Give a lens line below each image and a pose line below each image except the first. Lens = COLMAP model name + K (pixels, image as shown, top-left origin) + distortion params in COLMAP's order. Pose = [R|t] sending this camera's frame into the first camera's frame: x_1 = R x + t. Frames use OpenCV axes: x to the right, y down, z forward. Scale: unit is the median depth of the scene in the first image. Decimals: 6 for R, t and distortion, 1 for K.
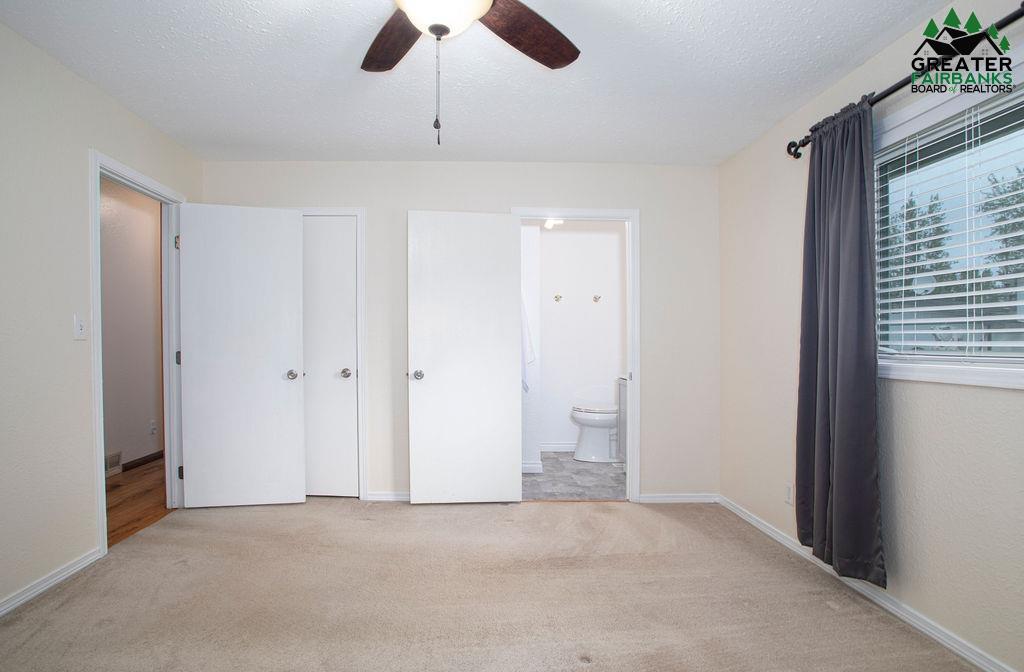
lens RADIAL K [[526.7, 0, 472.2], [0, 526.7, 350.4], [0, 0, 1]] dist [-0.067256, 0.029944]
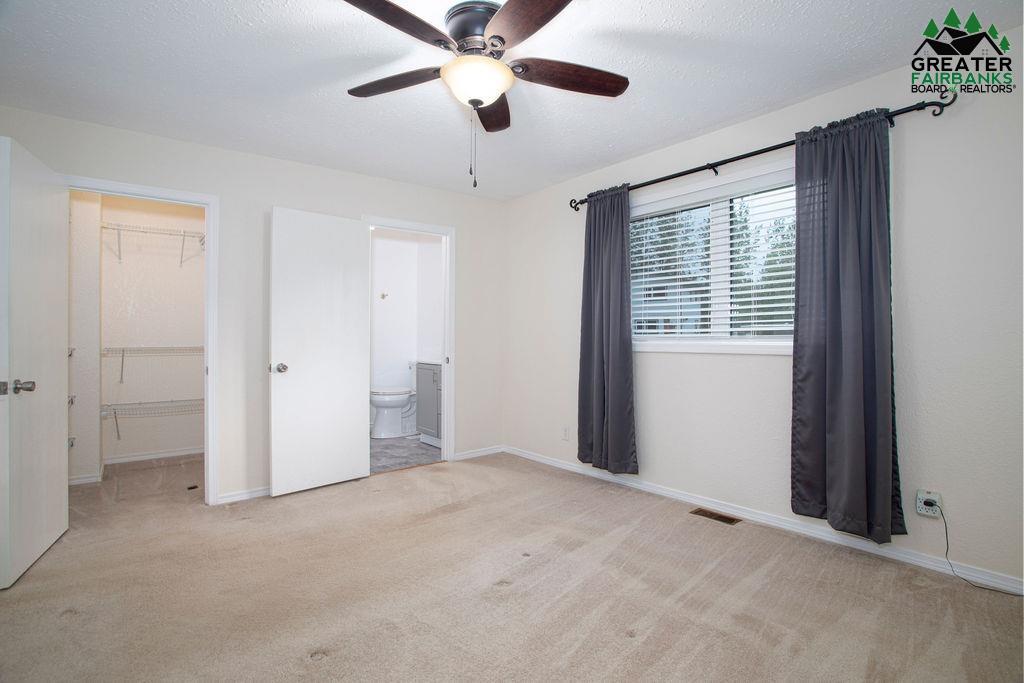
lens RADIAL K [[500.1, 0, 508.3], [0, 500.1, 340.9], [0, 0, 1]] dist [-0.050623, 0.021308]
pose [[0.782097, -0.025002, 0.622655, -0.449414], [0.025537, 0.999641, 0.008064, -0.003589], [-0.622634, 0.009594, 0.782455, -0.033556]]
